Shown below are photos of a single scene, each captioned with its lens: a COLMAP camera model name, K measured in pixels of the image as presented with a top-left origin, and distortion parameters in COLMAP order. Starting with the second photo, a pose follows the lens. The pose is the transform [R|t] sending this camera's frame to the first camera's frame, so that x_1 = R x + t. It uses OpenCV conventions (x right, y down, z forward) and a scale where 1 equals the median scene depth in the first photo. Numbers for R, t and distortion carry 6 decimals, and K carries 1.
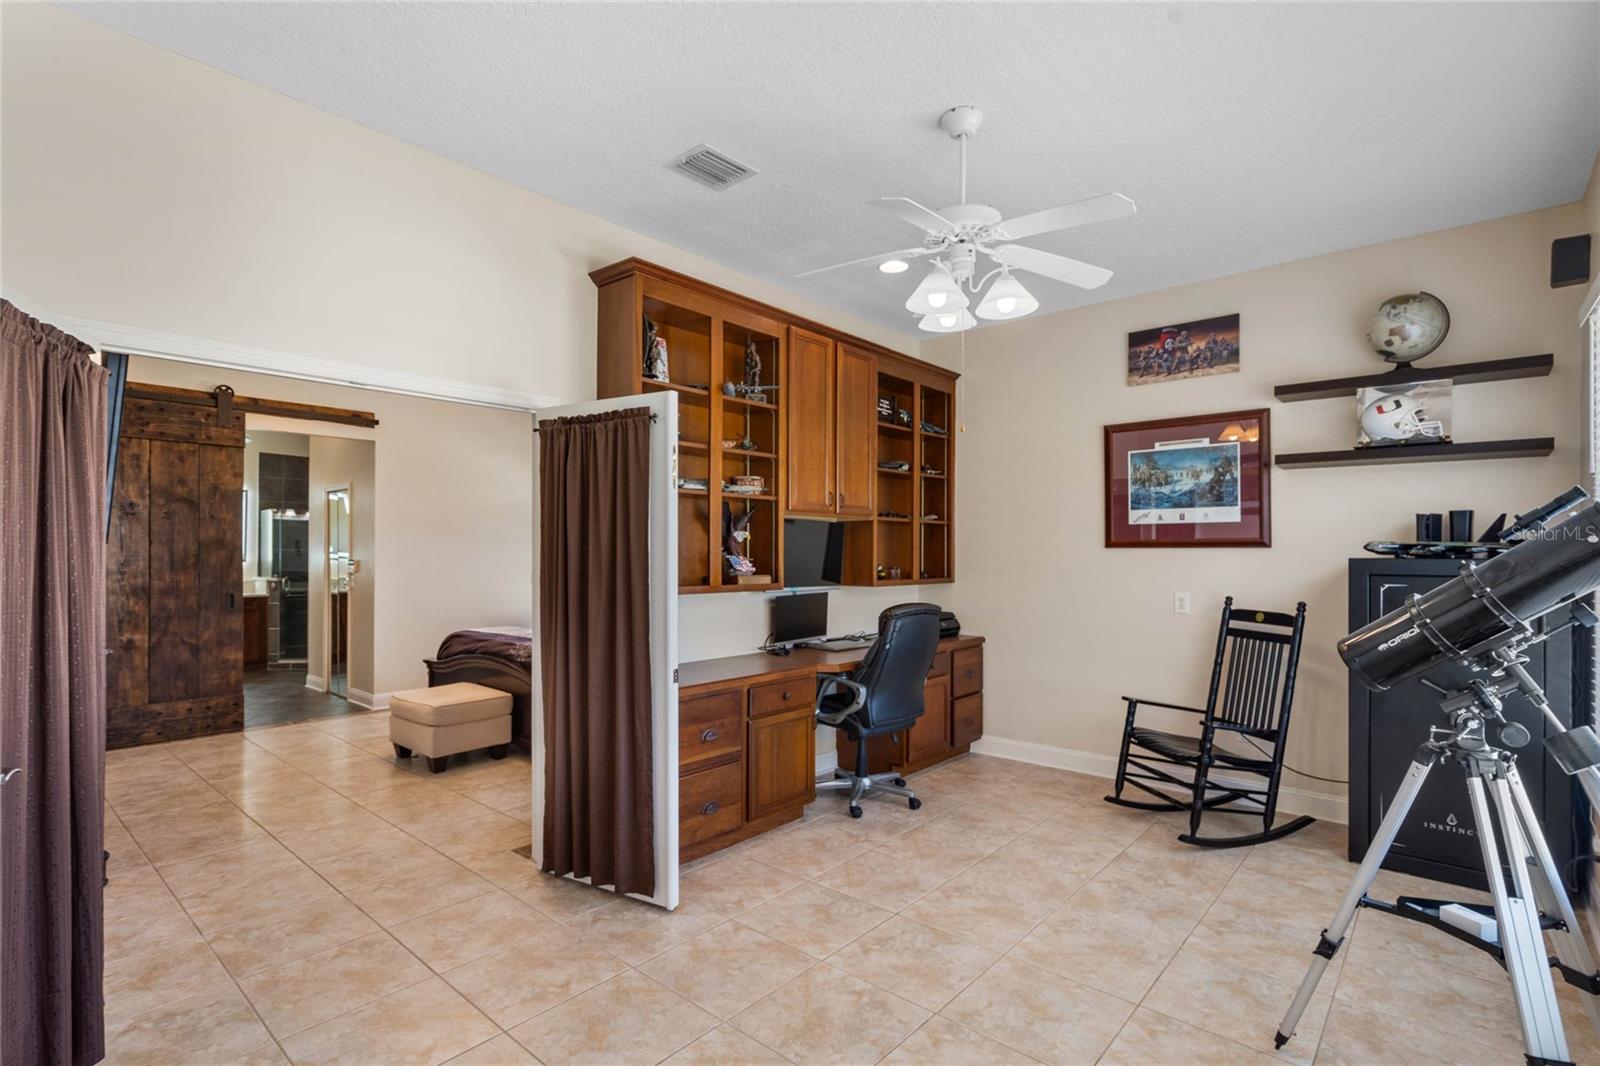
lens RADIAL K [[735.0, 0, 796.9], [0, 735.0, 546.5], [0, 0, 1]] dist [-0.000744, 0.000126]
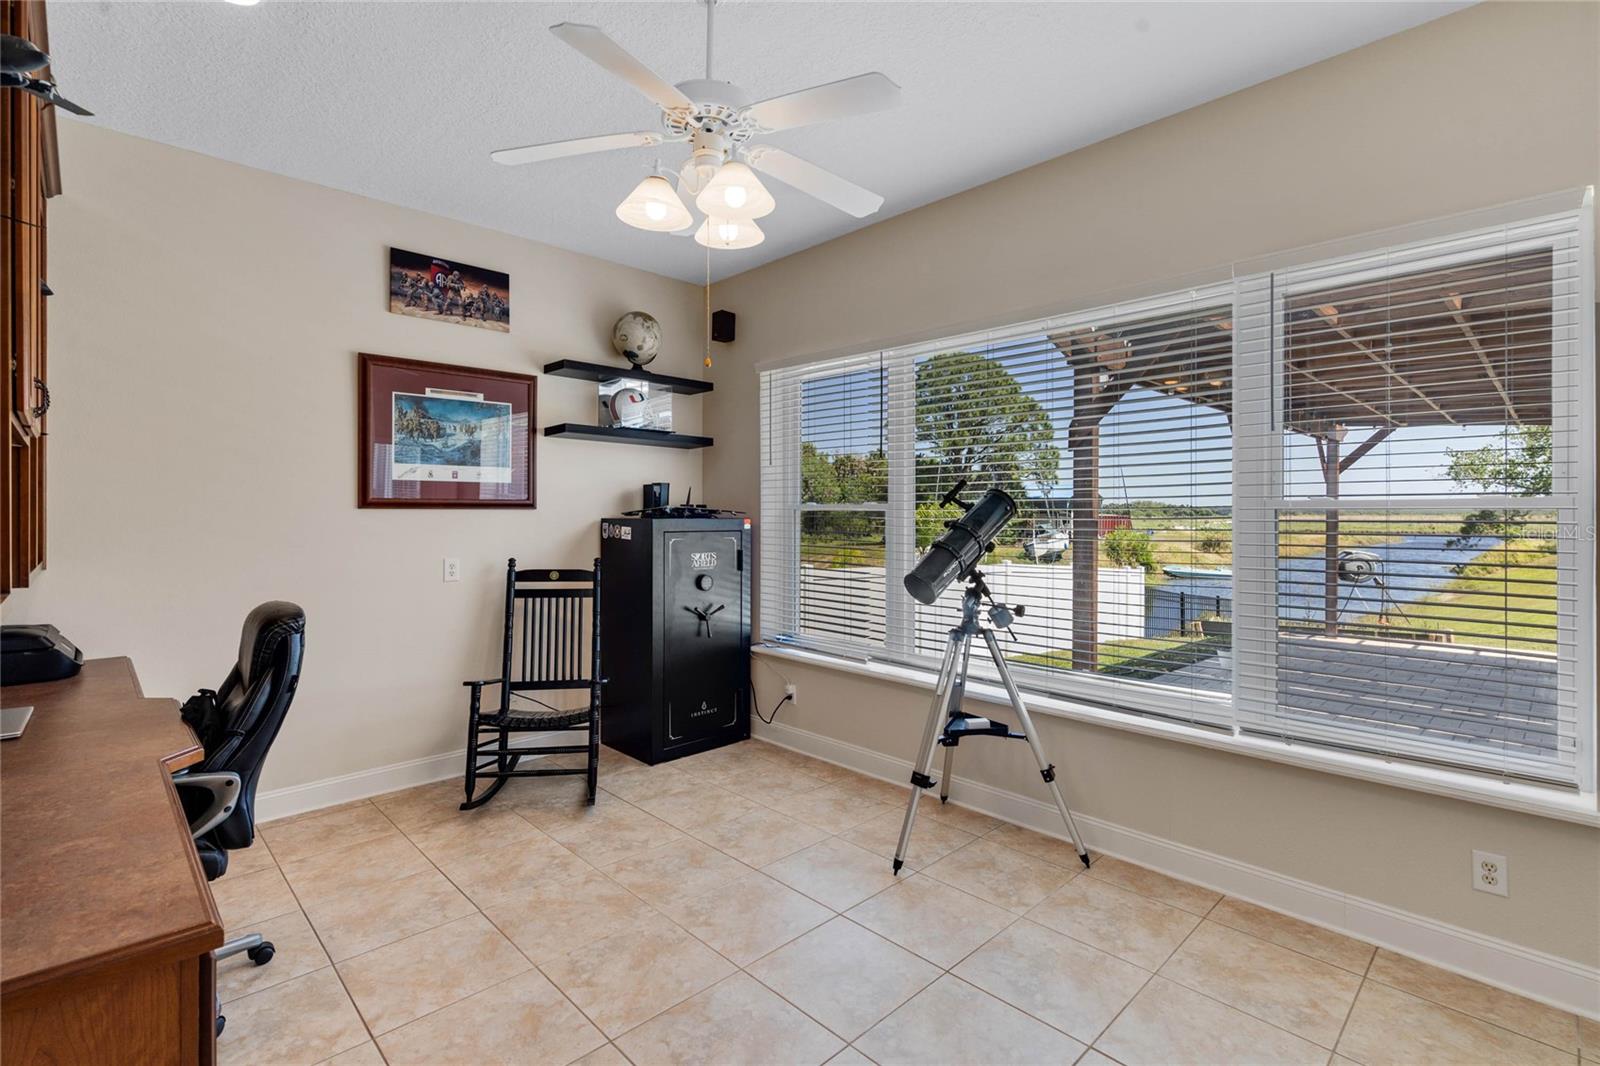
lens RADIAL K [[735.0, 0, 793.6], [0, 735.0, 515.6], [0, 0, 1]] dist [-0.000744, 0.000126]
pose [[0.107021, -0.004245, 0.994248, -0.348689], [-0.005854, 0.999971, 0.004899, 0.003385], [-0.994239, -0.006344, 0.106993, 0.504450]]
